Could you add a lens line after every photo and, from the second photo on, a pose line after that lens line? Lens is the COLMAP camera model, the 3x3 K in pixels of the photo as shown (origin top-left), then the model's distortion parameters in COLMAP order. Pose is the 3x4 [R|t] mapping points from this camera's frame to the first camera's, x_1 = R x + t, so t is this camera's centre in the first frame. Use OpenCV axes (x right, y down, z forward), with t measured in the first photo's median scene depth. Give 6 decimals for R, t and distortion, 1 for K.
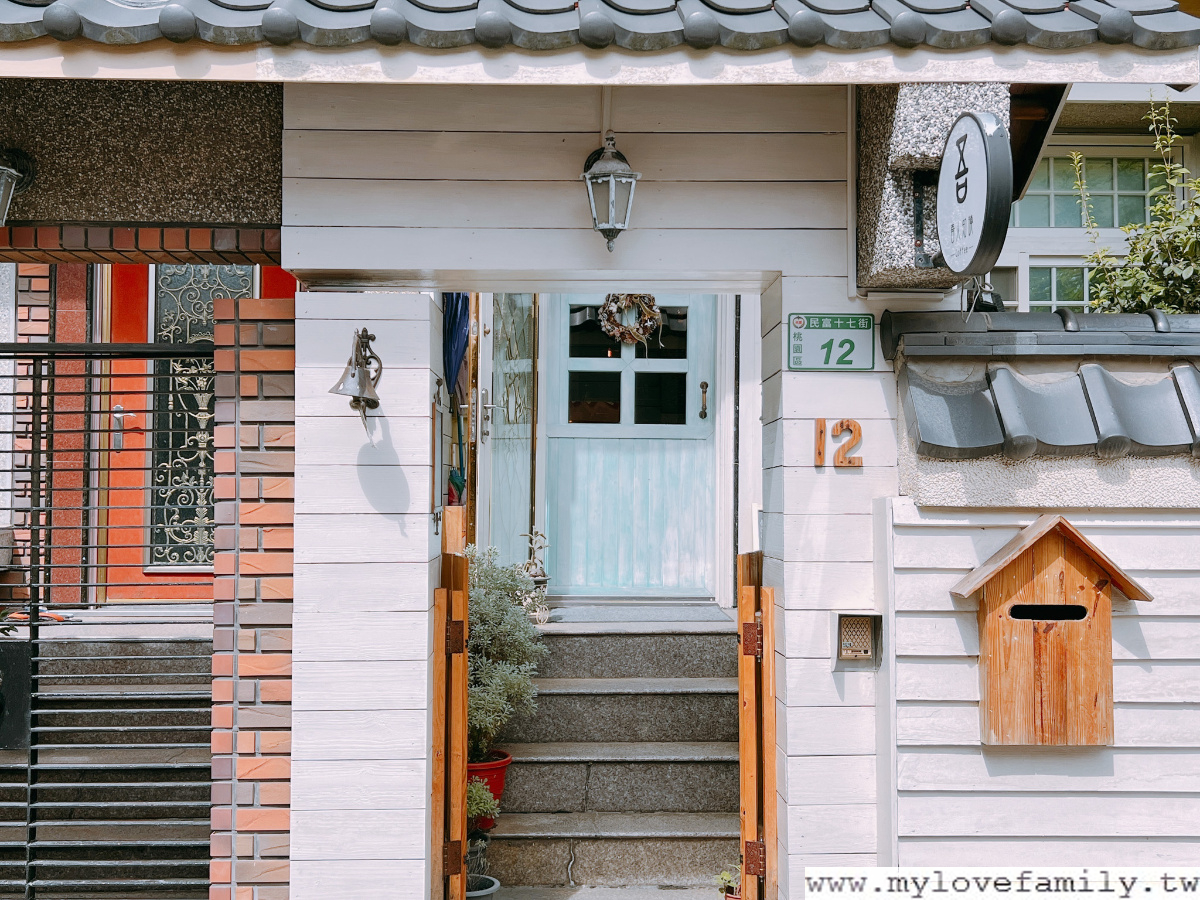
lens RADIAL K [[1889.9, 0, 598.9], [0, 1889.9, 454.0], [0, 0, 1]] dist [0.073189, 0.027582]
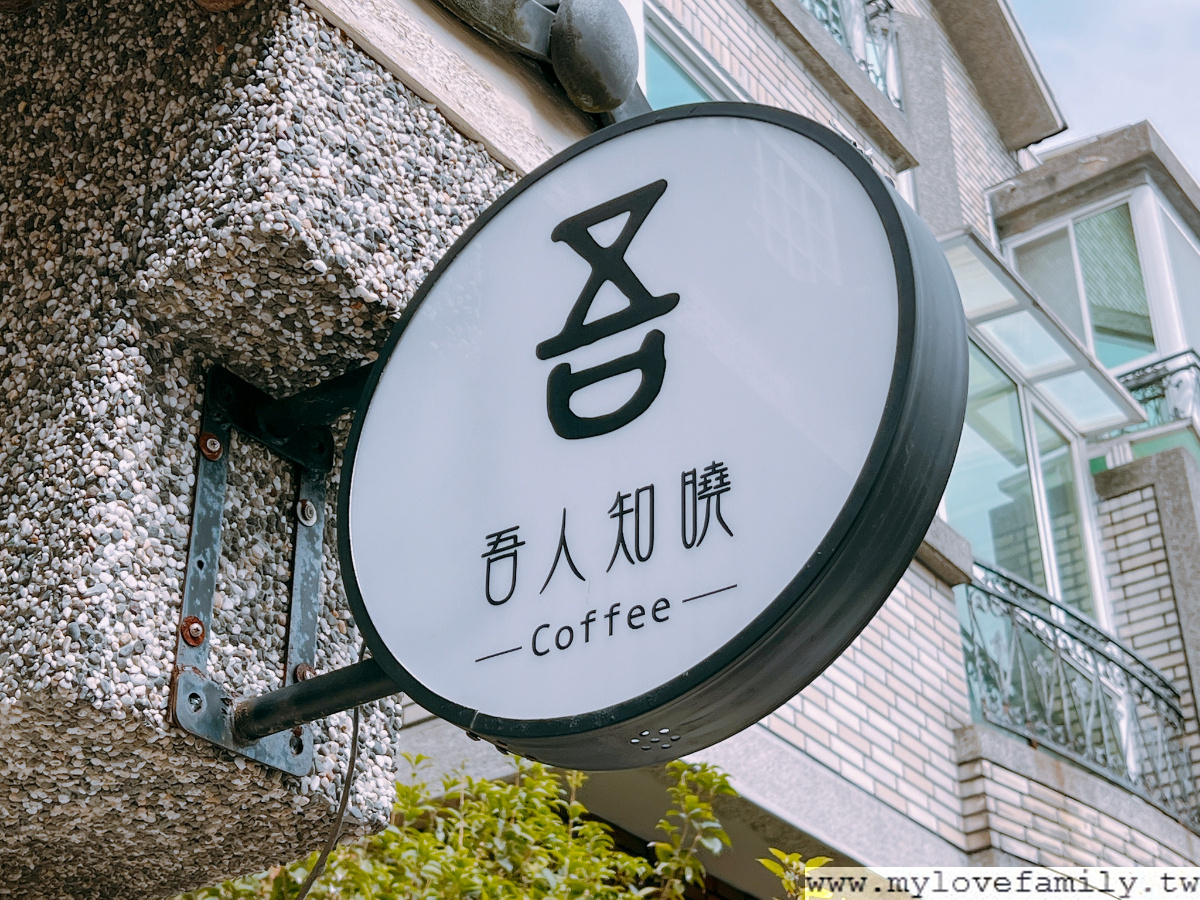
lens RADIAL K [[1889.9, 0, 598.9], [0, 1889.9, 454.0], [0, 0, 1]] dist [0.073189, 0.027582]
pose [[0.616380, 0.408478, 0.673217, 0.037164], [-0.001427, 0.855512, -0.517780, -0.012152], [-0.787448, 0.318188, 0.527903, 0.835266]]
